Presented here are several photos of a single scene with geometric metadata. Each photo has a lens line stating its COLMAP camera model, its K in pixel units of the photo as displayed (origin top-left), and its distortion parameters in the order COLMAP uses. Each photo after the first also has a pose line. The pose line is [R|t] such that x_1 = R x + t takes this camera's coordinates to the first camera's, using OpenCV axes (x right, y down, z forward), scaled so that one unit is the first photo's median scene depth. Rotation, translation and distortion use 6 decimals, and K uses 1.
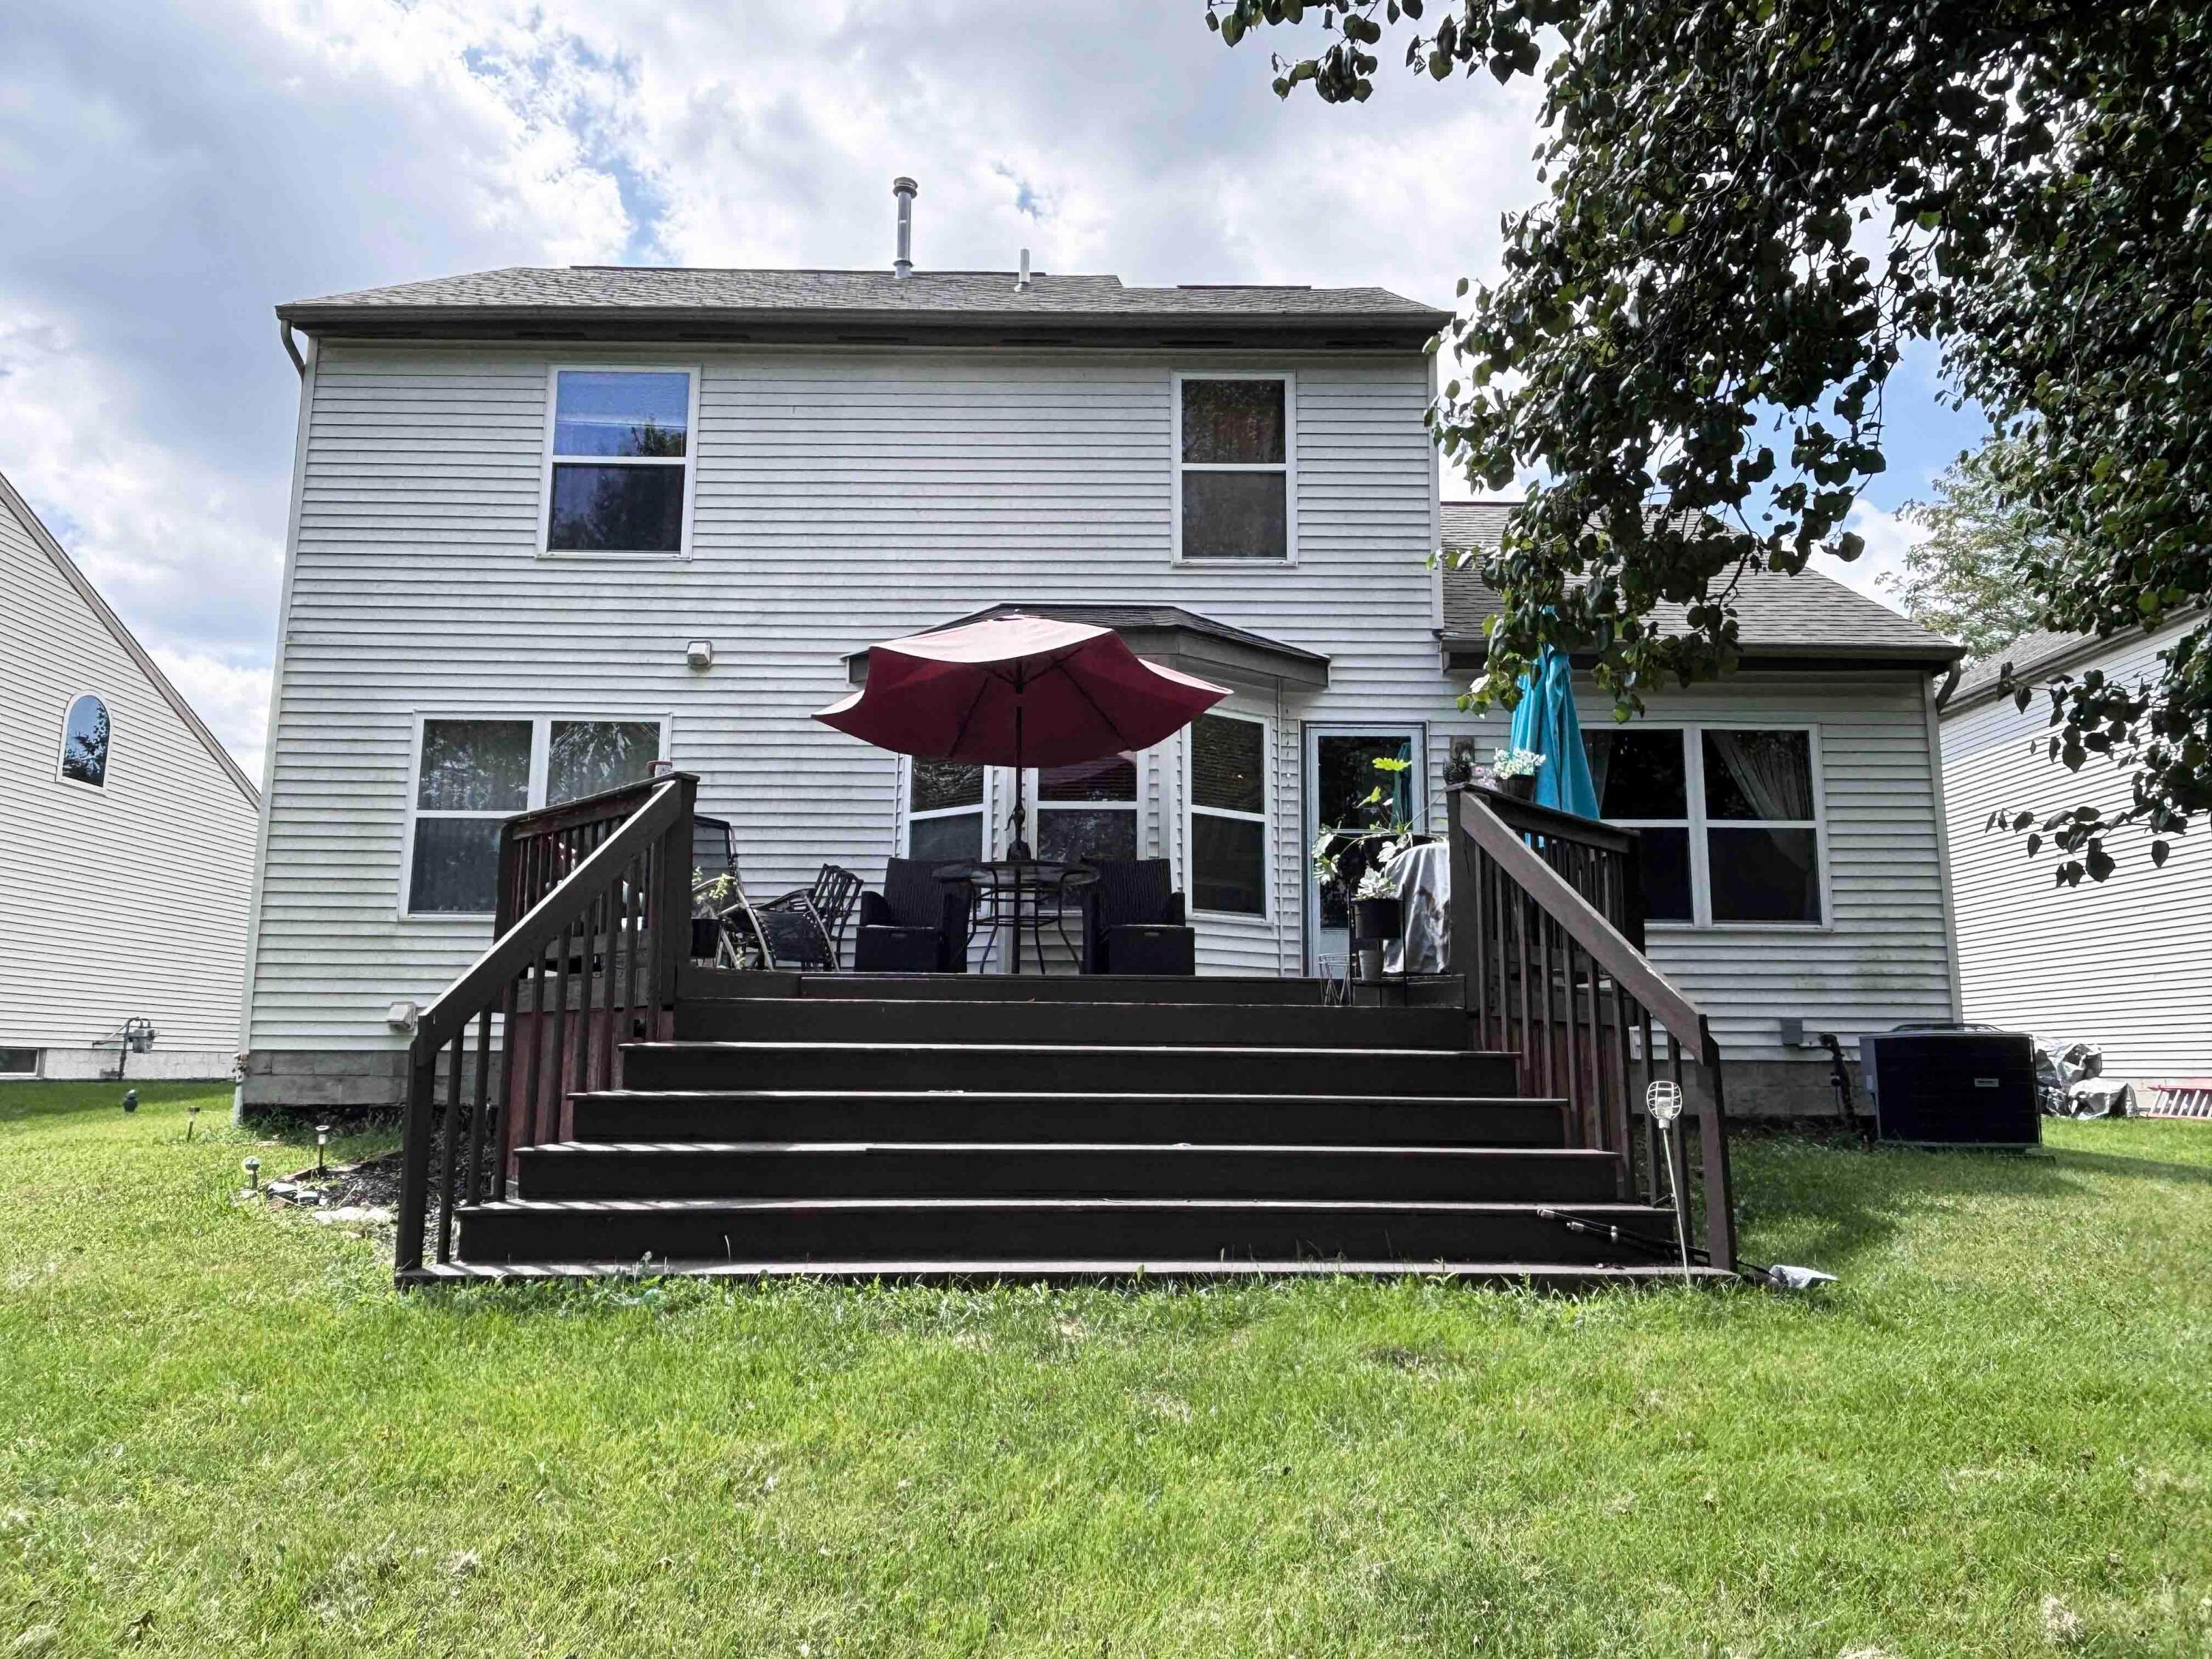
lens RADIAL K [[1522.1, 0, 1101.0], [0, 1522.1, 816.2], [0, 0, 1]] dist [-0.039586, 0.000262]
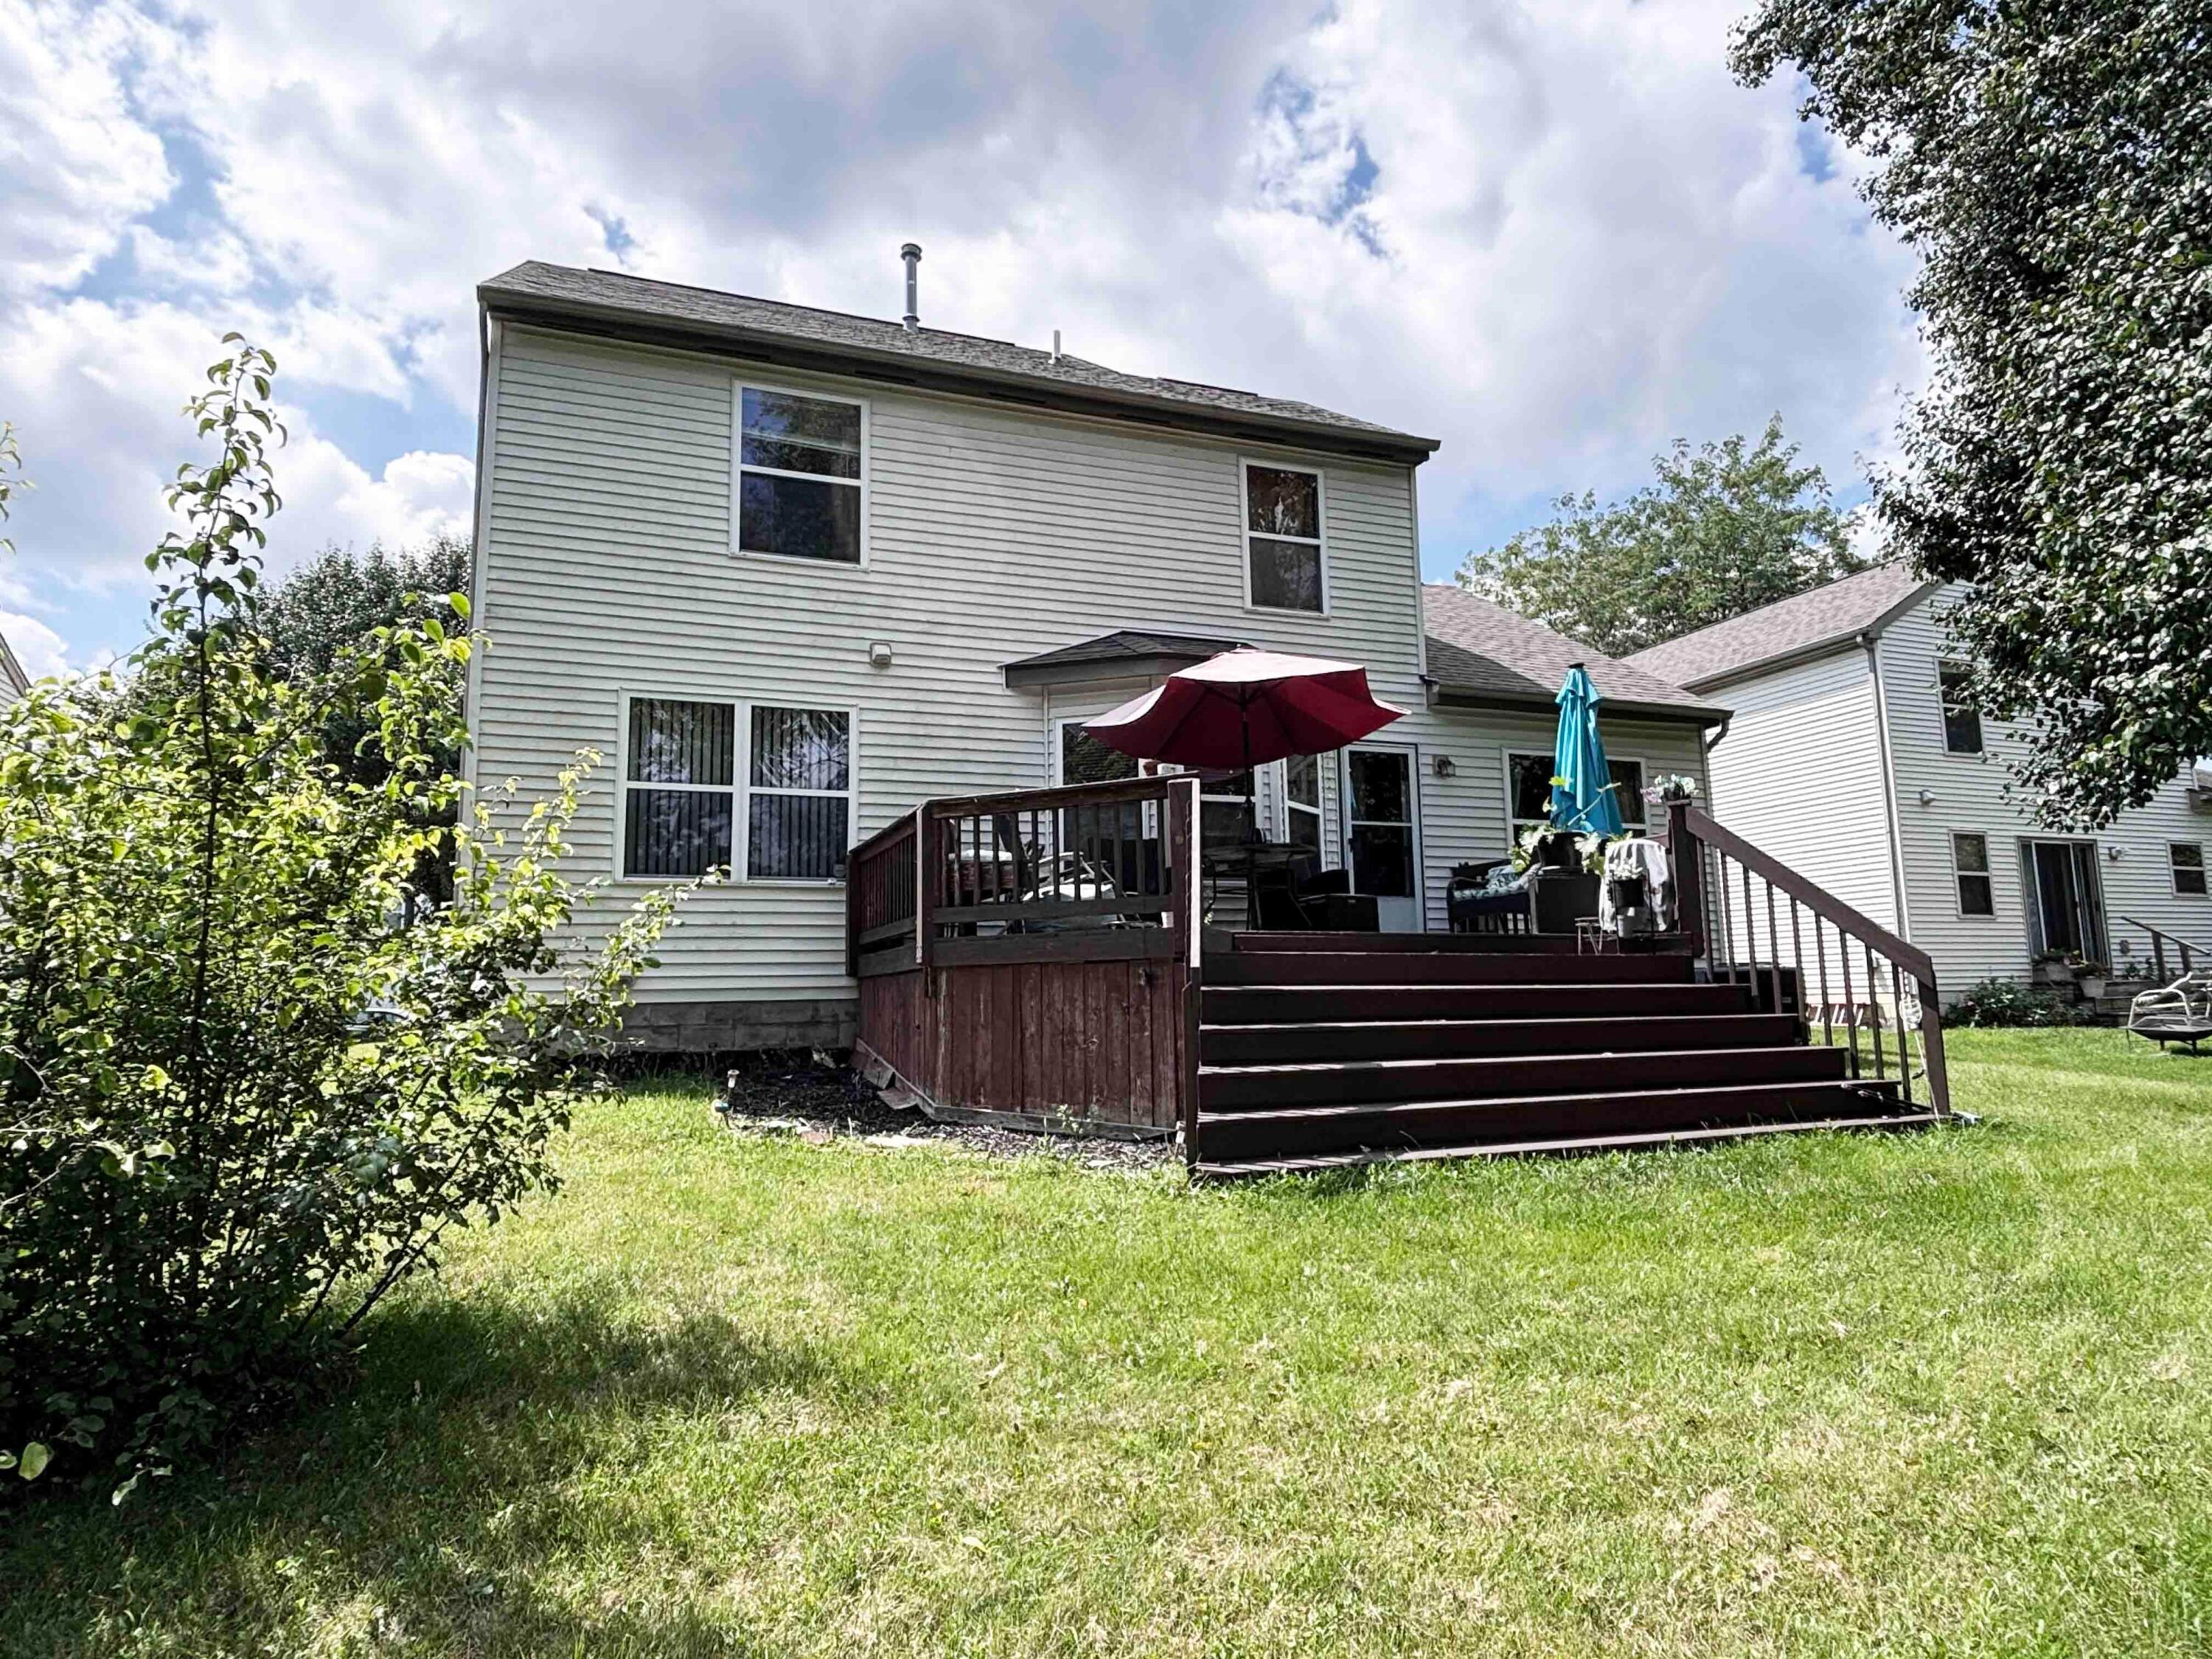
lens RADIAL K [[1265.1, 0, 1105.1], [0, 1265.1, 840.8], [0, 0, 1]] dist [-0.032848, -0.005248]
pose [[0.937958, 0.020589, 0.346136, -0.430835], [-0.034127, 0.998870, 0.033063, -0.002933], [-0.345064, -0.042825, 0.937602, 0.035292]]
